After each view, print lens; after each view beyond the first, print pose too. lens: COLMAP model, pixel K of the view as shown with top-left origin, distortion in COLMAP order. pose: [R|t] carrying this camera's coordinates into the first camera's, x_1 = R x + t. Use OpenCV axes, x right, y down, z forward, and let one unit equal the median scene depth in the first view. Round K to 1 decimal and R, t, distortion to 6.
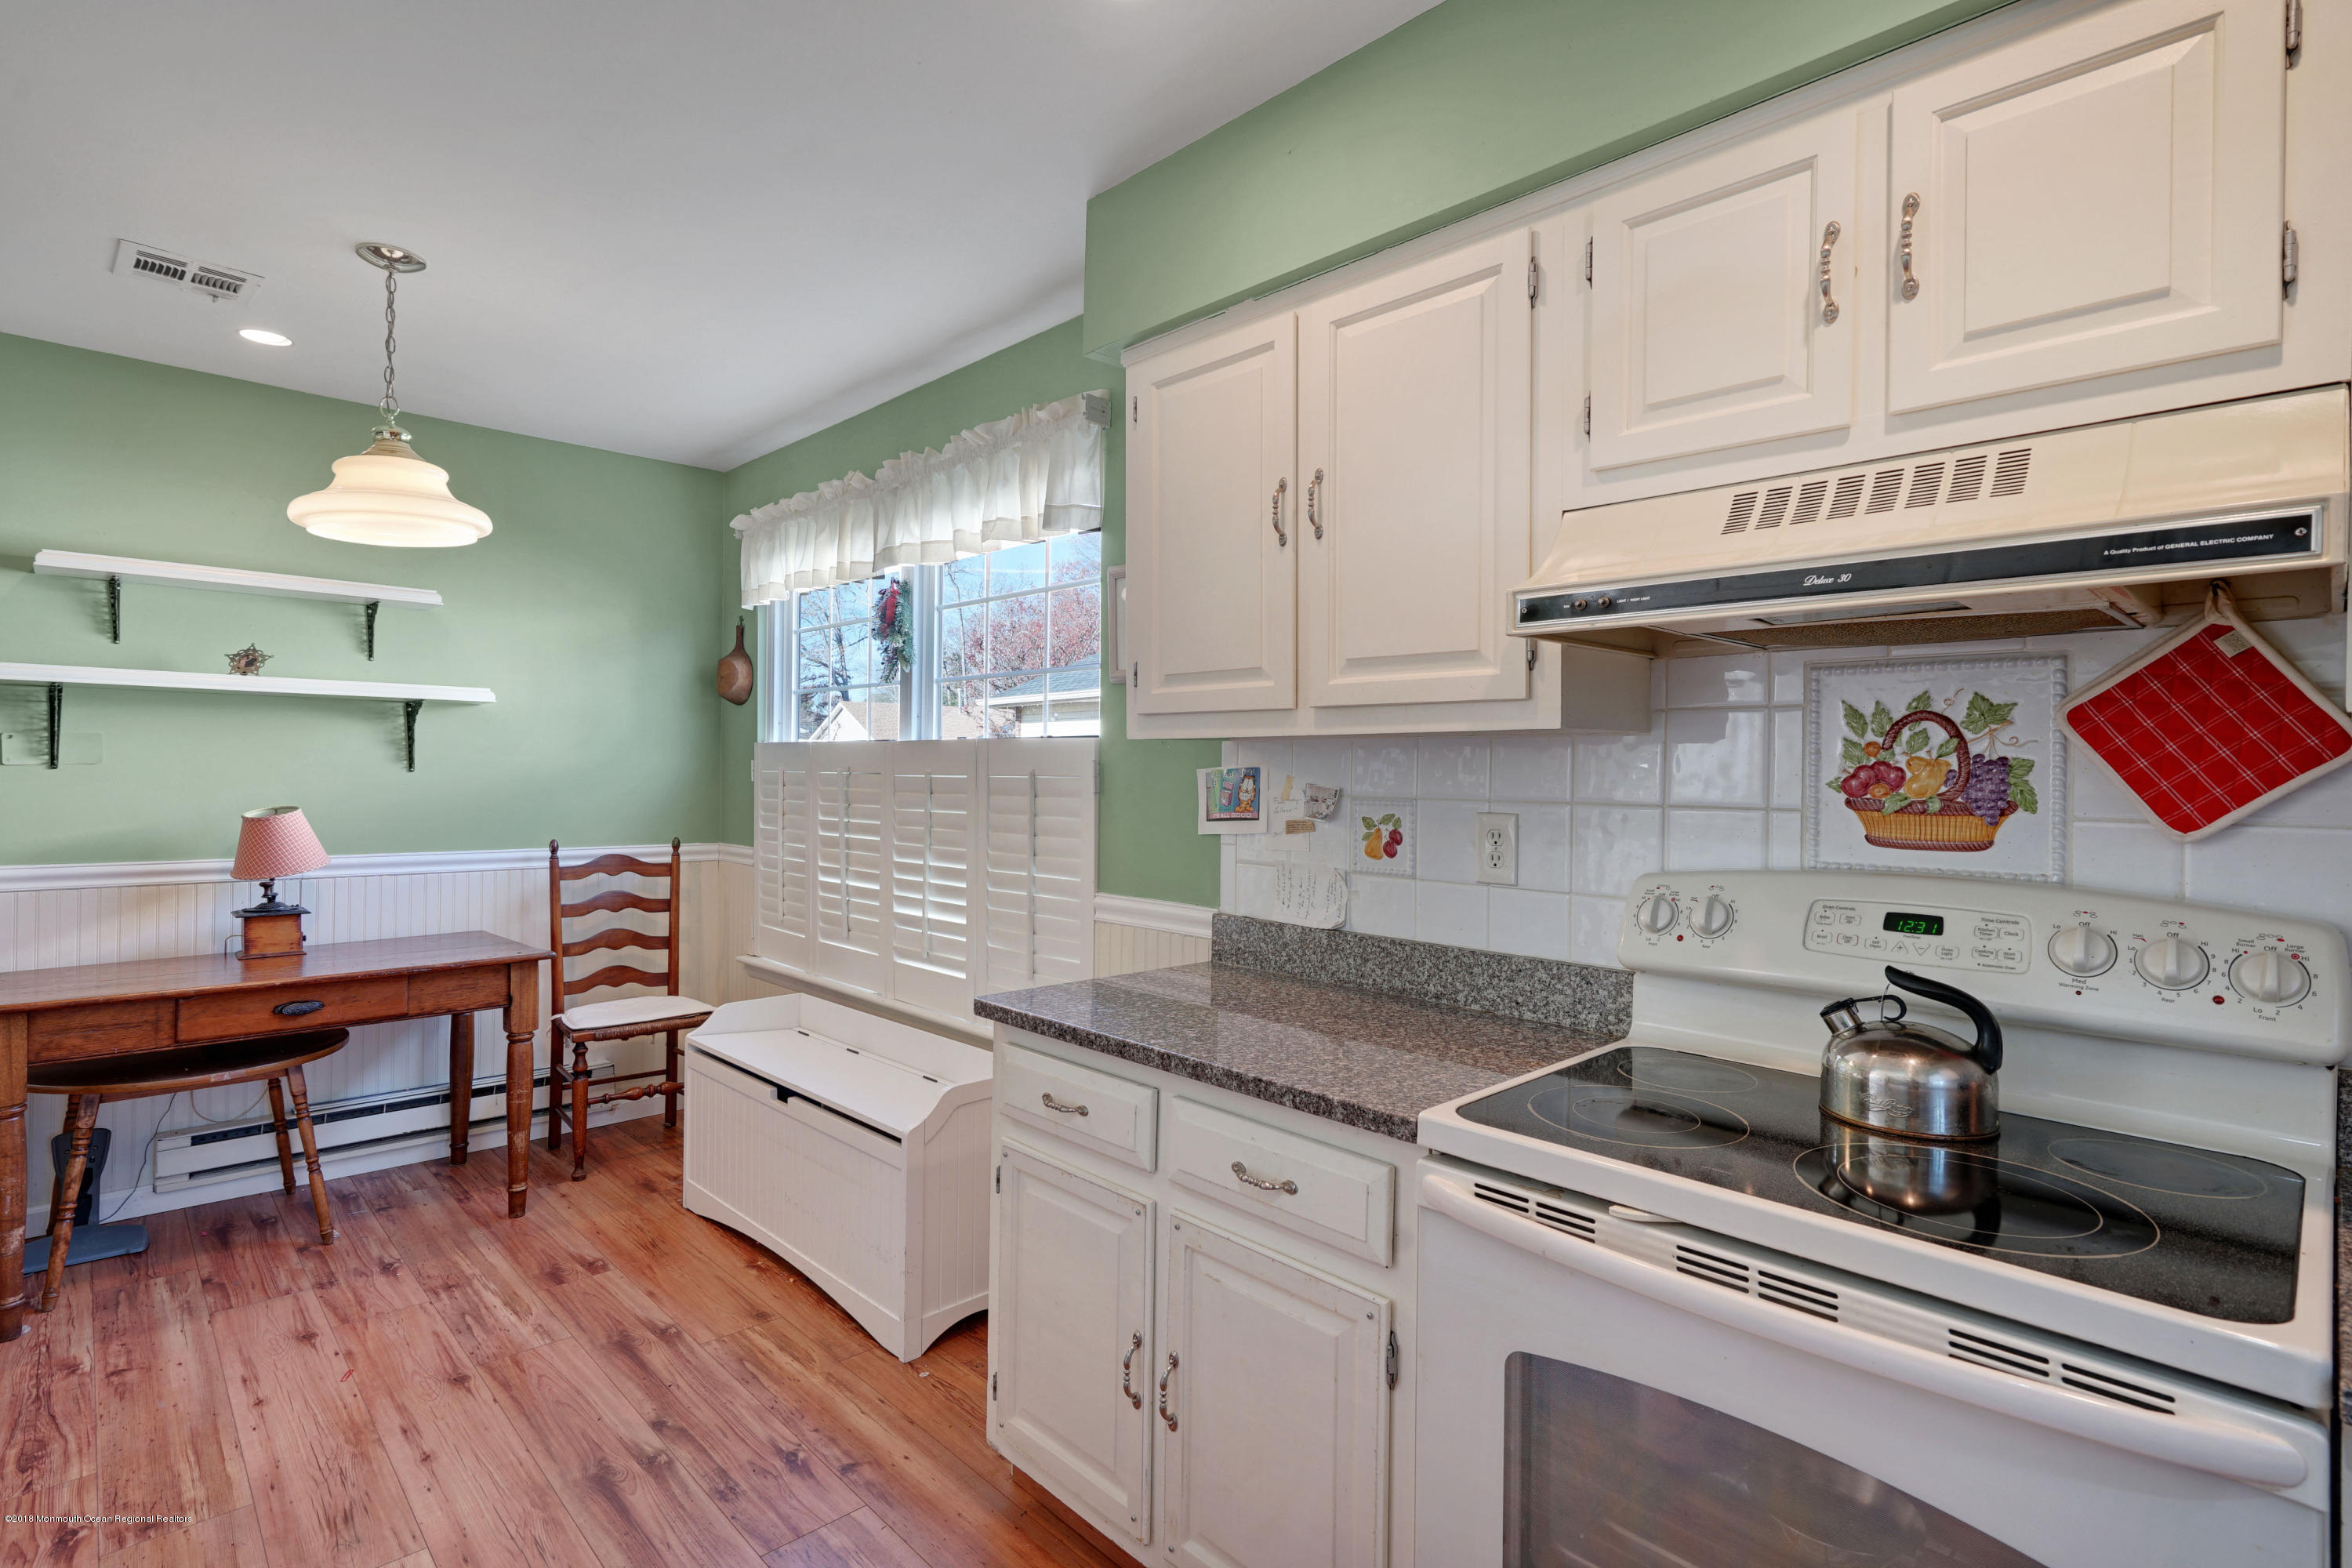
lens RADIAL K [[1119.2, 0, 1161.0], [0, 1119.2, 774.4], [0, 0, 1]] dist [-0.000811, 0.000982]
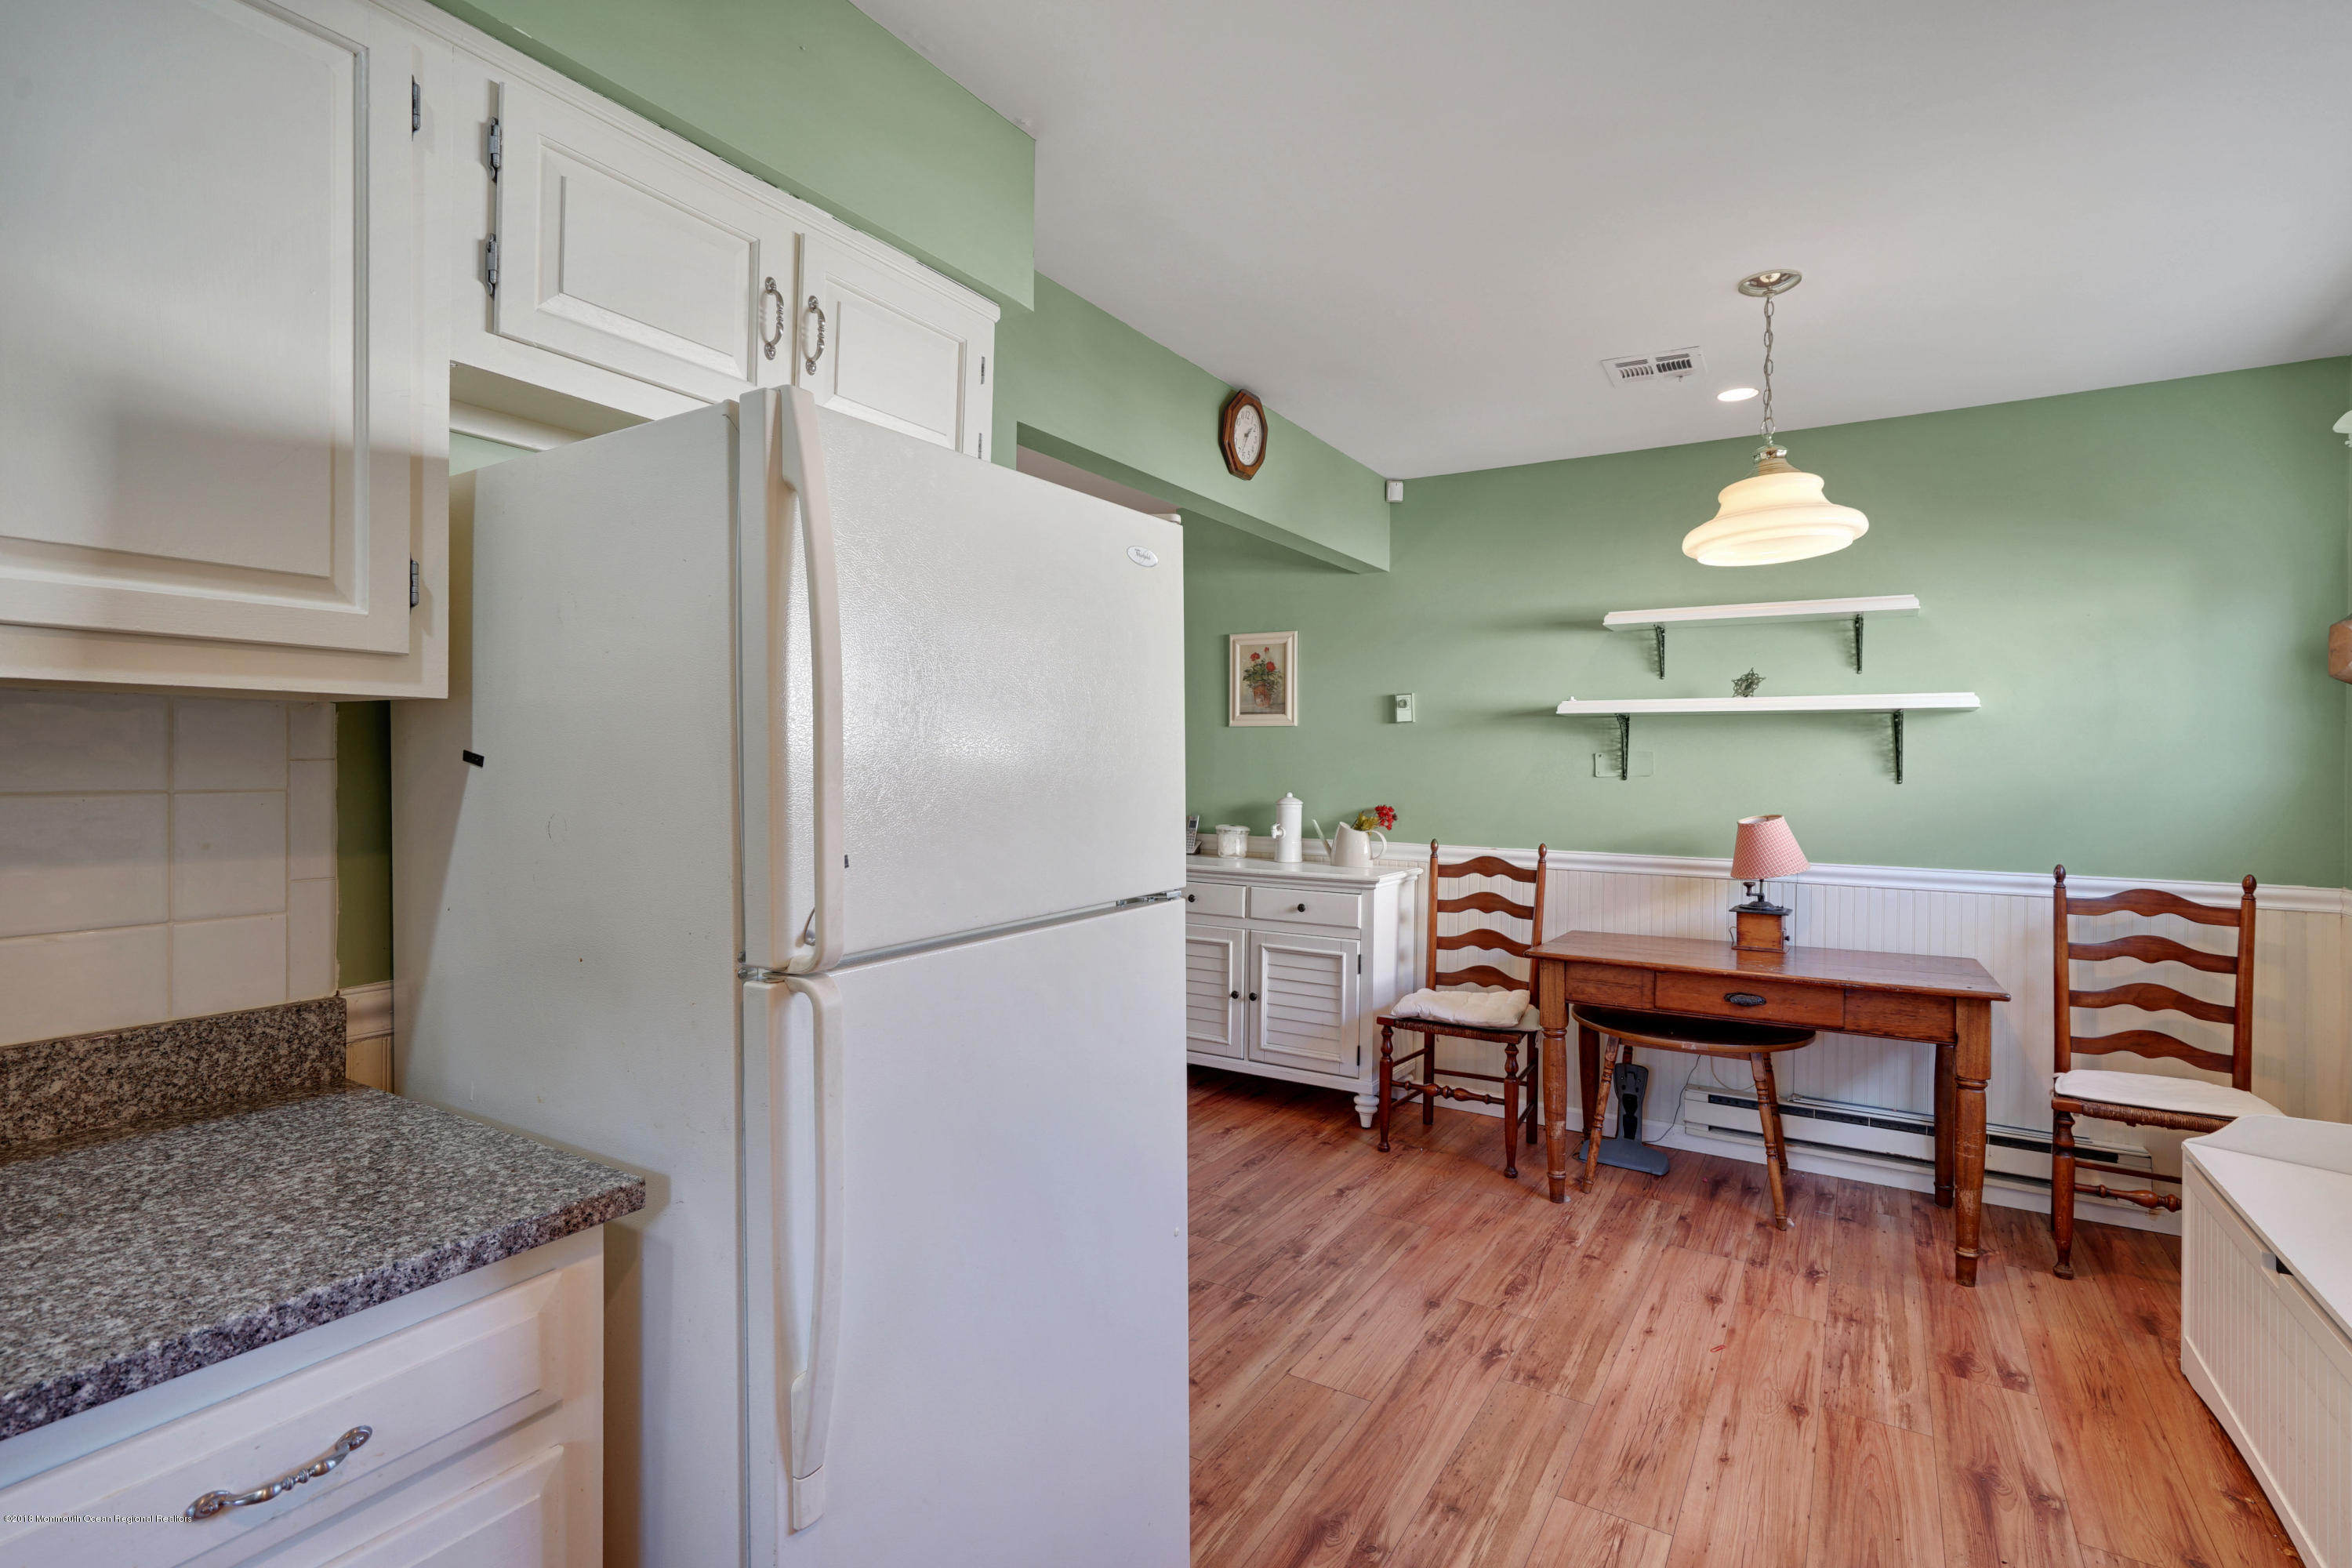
lens RADIAL K [[1119.2, 0, 1172.7], [0, 1119.2, 774.4], [0, 0, 1]] dist [-0.000811, 0.000982]
pose [[0.248680, -0.002800, -0.968582, 0.133526], [-0.008440, 0.999952, -0.005058, -0.000220], [0.968549, 0.009433, 0.248644, 0.169581]]
